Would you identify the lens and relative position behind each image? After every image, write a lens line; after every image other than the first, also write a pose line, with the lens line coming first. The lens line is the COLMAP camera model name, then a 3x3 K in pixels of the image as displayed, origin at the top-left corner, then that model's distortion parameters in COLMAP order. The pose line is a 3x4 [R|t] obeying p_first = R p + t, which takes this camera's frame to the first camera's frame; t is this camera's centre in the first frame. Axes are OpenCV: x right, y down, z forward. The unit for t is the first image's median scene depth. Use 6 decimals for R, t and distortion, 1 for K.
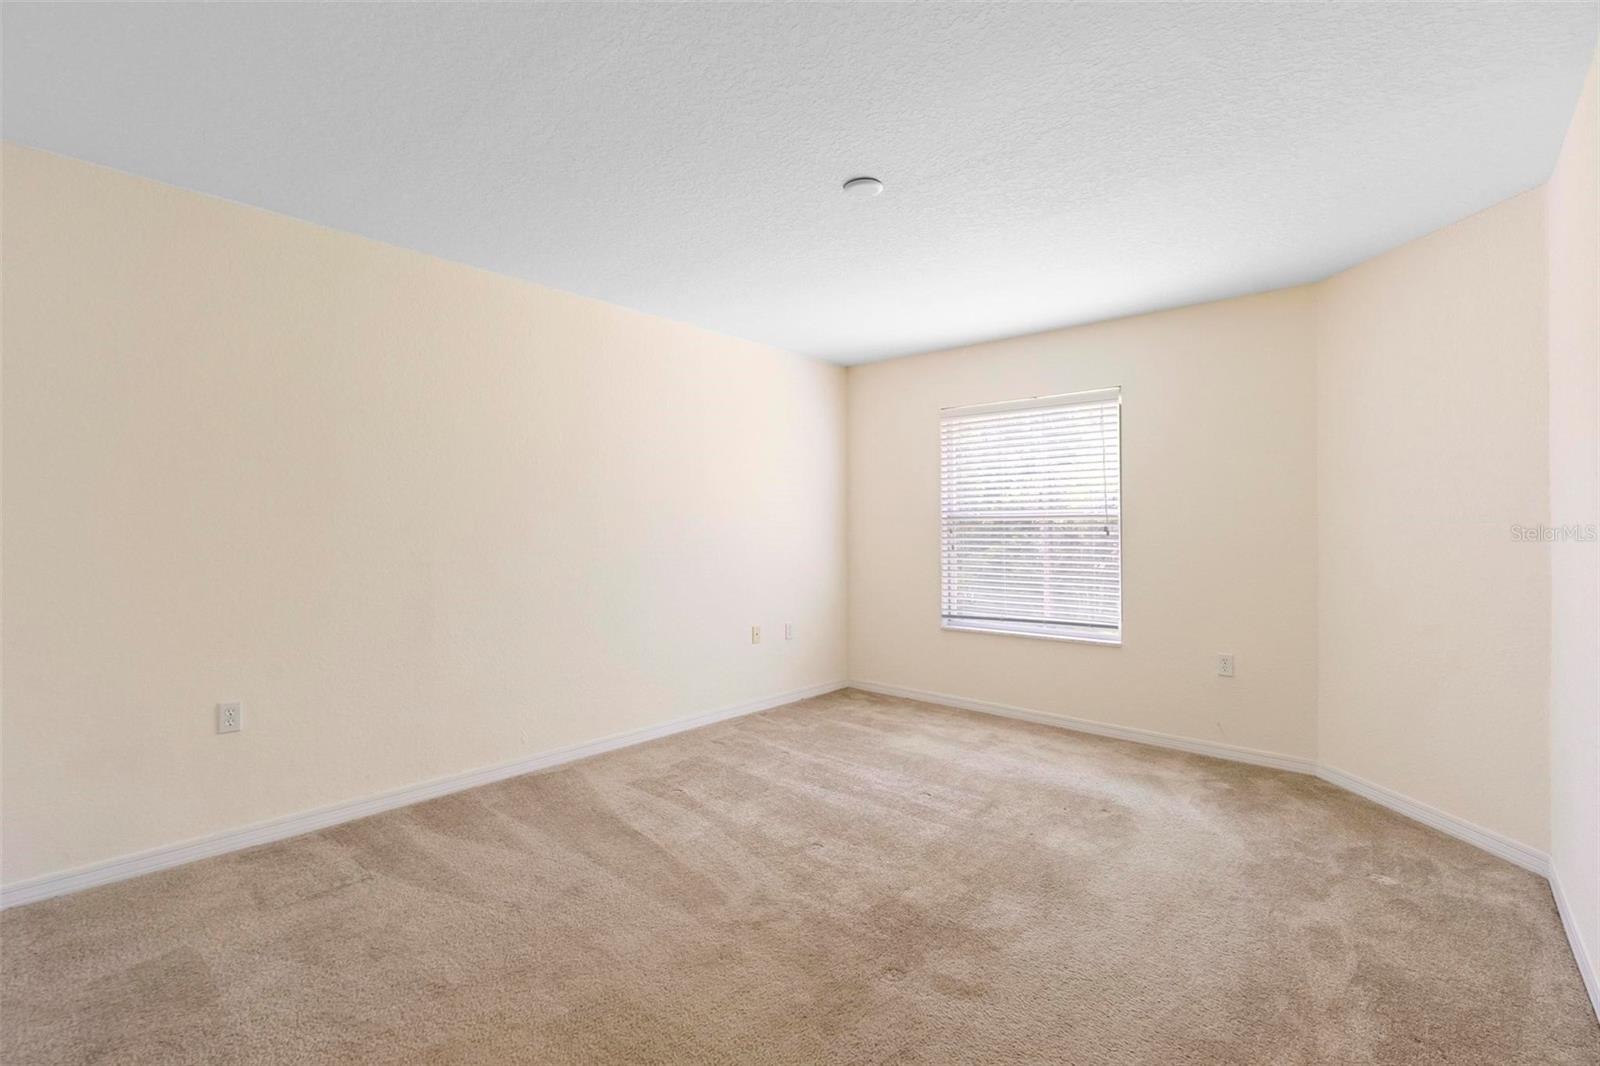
lens RADIAL K [[727.5, 0, 797.1], [0, 727.5, 535.2], [0, 0, 1]] dist [-0.013261, 0.004164]
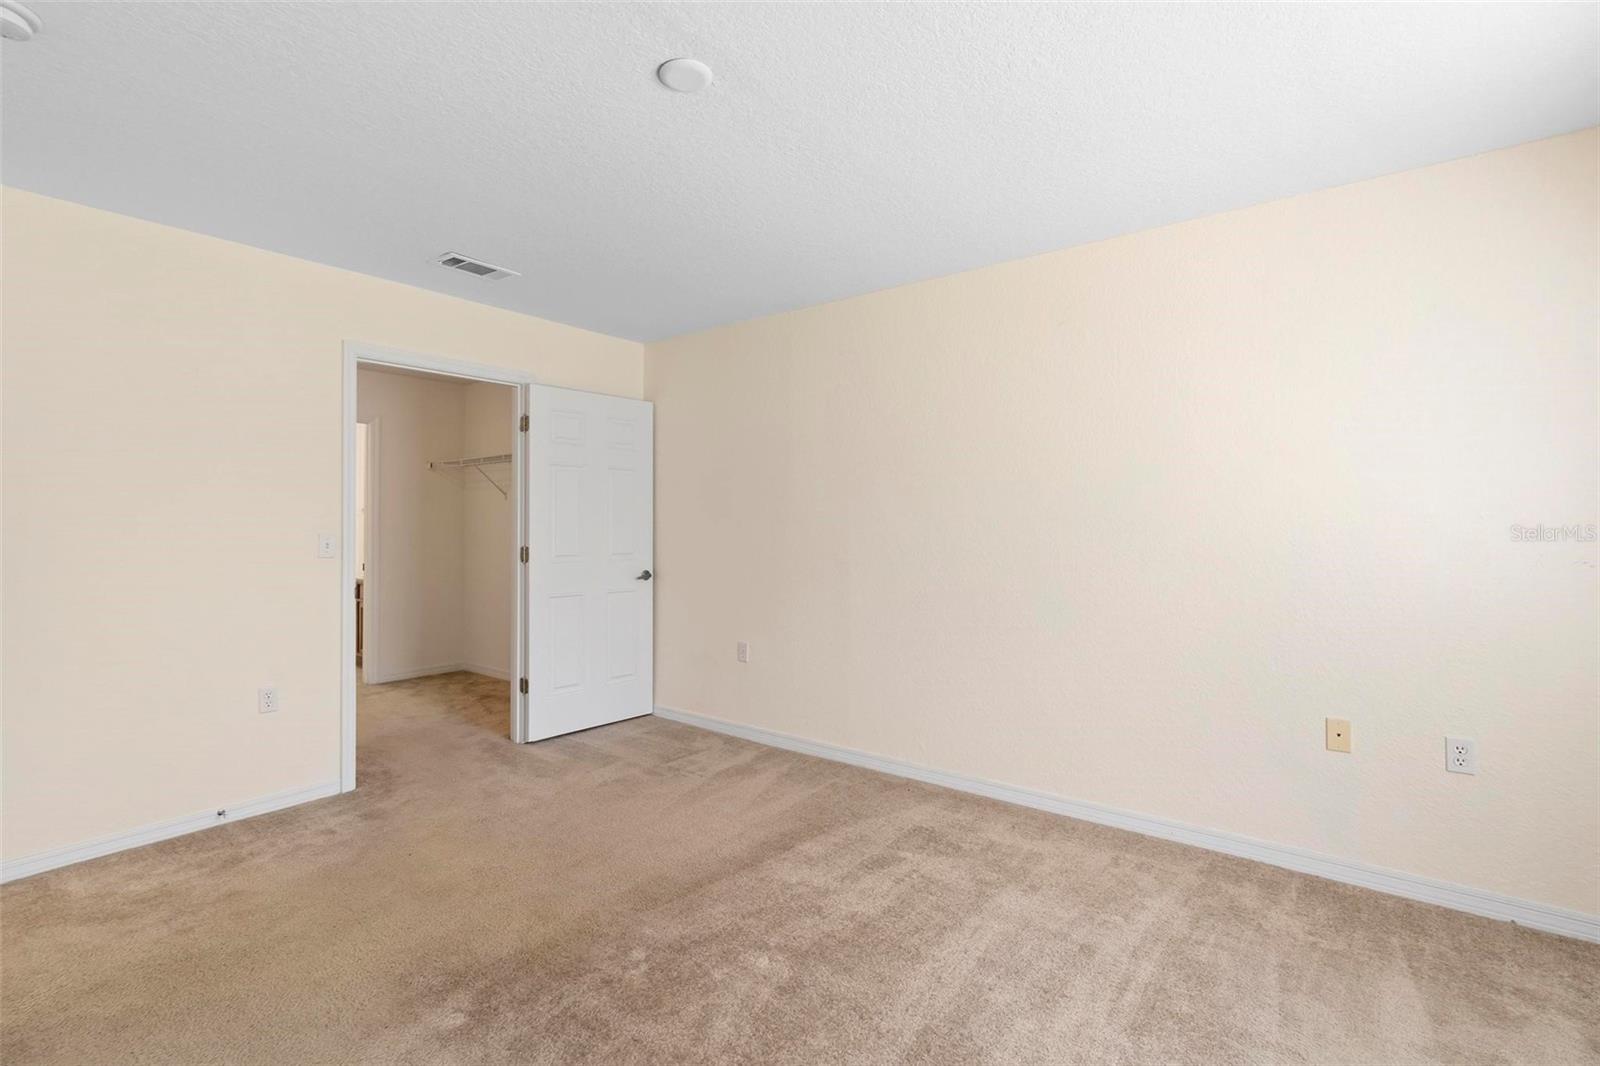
lens RADIAL K [[727.5, 0, 781.7], [0, 727.5, 516.0], [0, 0, 1]] dist [-0.013261, 0.004164]
pose [[0.040259, -0.021447, -0.998959, 0.639501], [-0.013400, 0.999668, -0.022002, -0.007291], [0.999099, 0.014272, 0.039958, 0.804183]]
